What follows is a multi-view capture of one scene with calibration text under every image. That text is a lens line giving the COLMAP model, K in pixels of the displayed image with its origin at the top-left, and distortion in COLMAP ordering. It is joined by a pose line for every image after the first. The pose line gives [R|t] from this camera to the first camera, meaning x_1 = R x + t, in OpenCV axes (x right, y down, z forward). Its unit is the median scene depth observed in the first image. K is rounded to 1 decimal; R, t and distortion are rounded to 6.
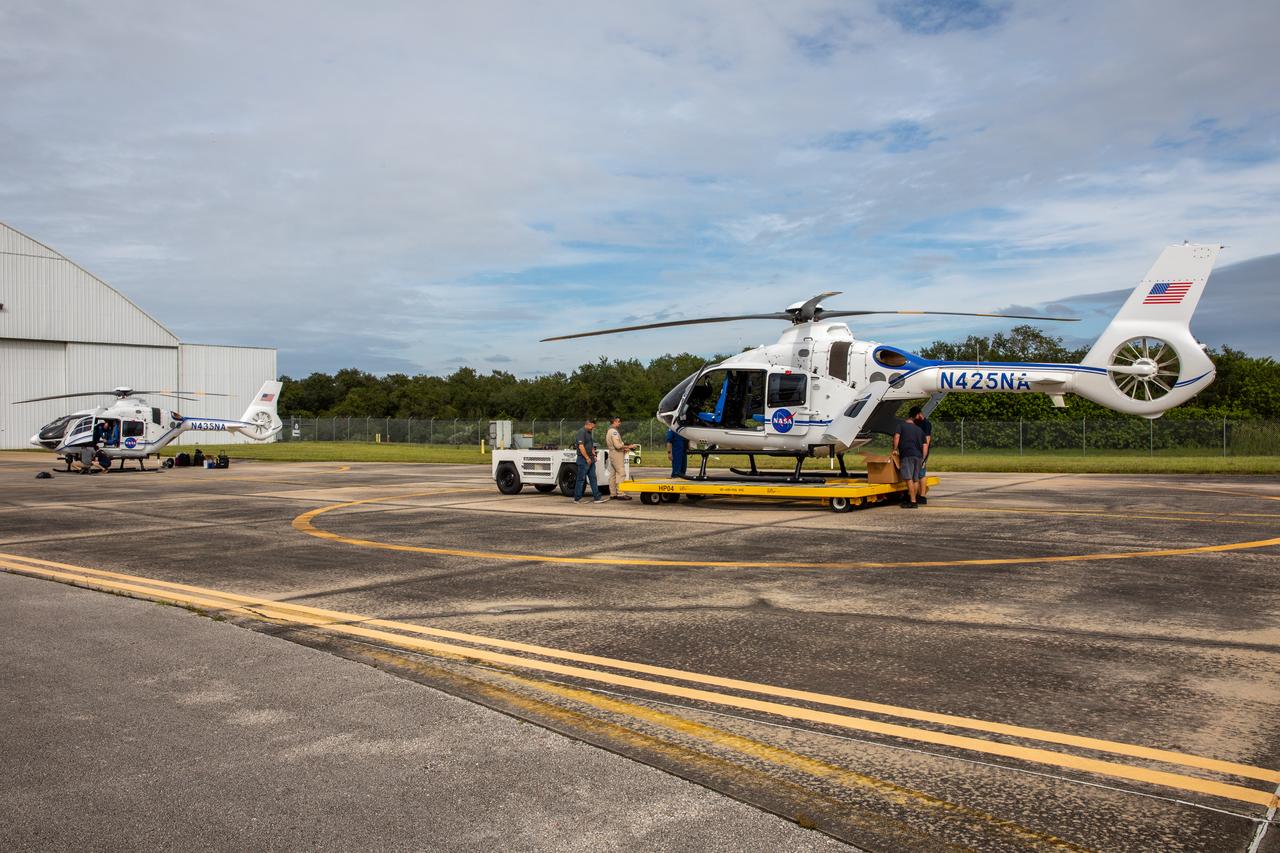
lens RADIAL K [[1062.6, 0, 640.0], [0, 1062.6, 426.5], [0, 0, 1]] dist [0.008926, 0.005988]
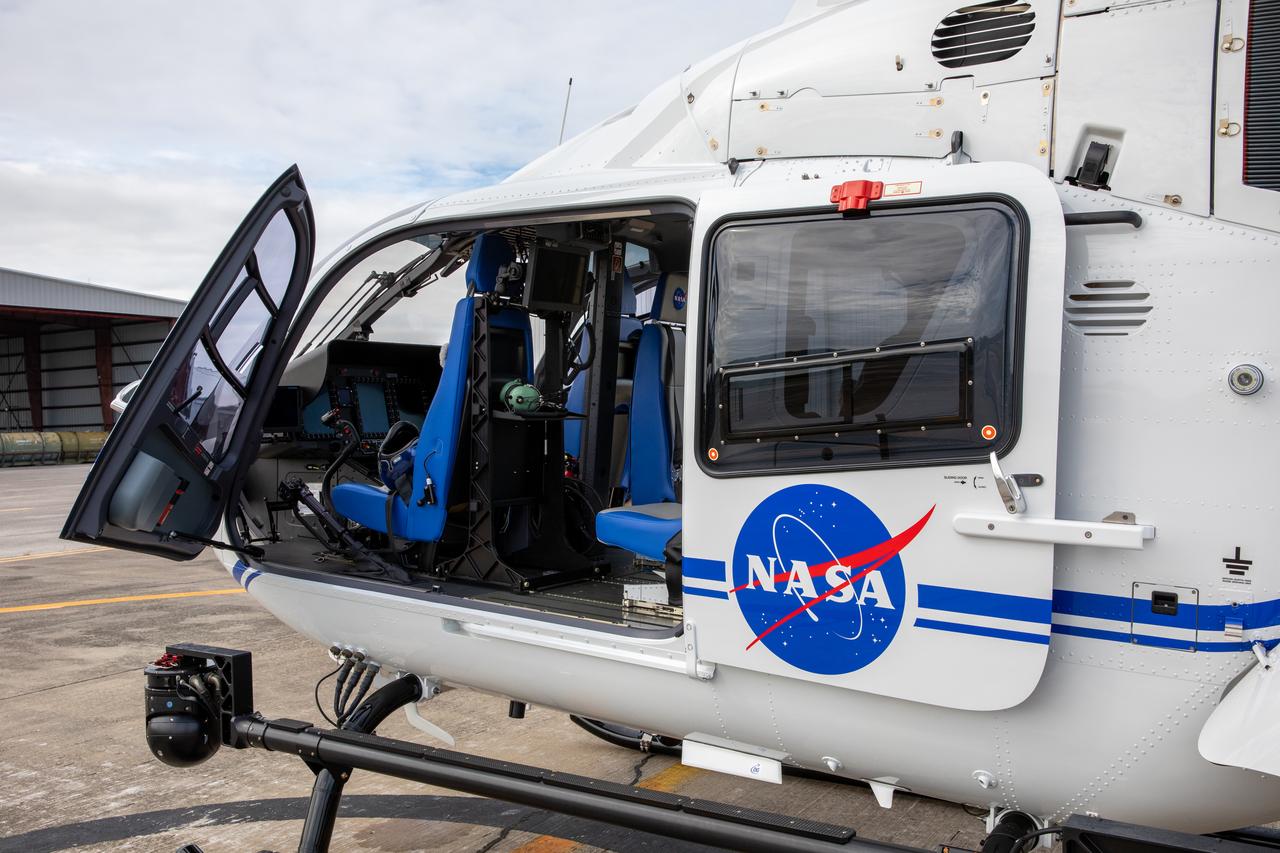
lens RADIAL K [[1151.6, 0, 640.0], [0, 1151.6, 426.5], [0, 0, 1]] dist [0.014586, 0.009668]
pose [[0.999875, -0.013856, 0.007652, 0.111506], [0.013860, 0.999904, -0.000453, -0.023808], [-0.007645, 0.000559, 0.999971, 0.856169]]
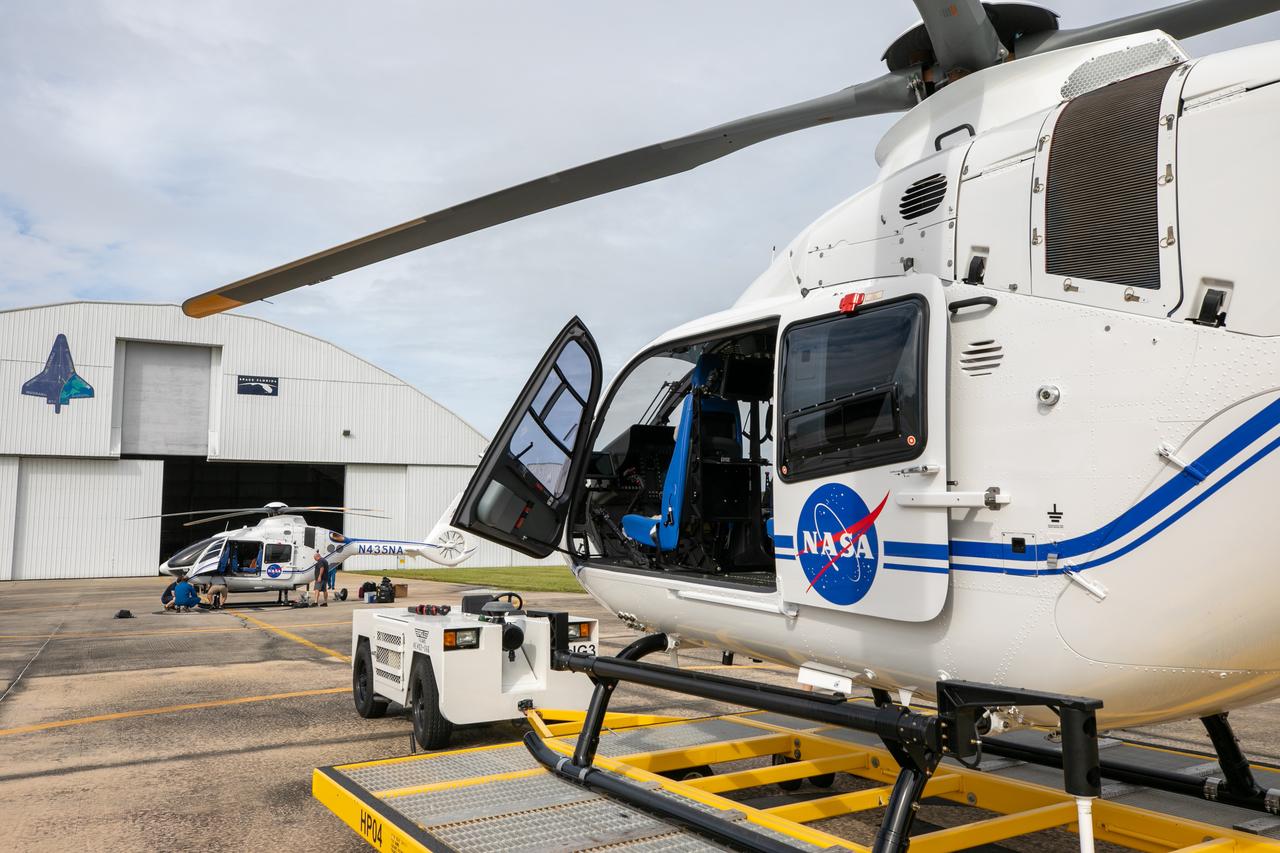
lens RADIAL K [[989.6, 0, 640.0], [0, 989.6, 426.5], [0, 0, 1]] dist [0.022346, 0.005902]
pose [[0.917556, -0.052434, -0.394133, 0.173981], [0.005802, 0.992927, -0.118587, -0.005345], [0.397564, 0.106524, 0.911370, 0.806536]]
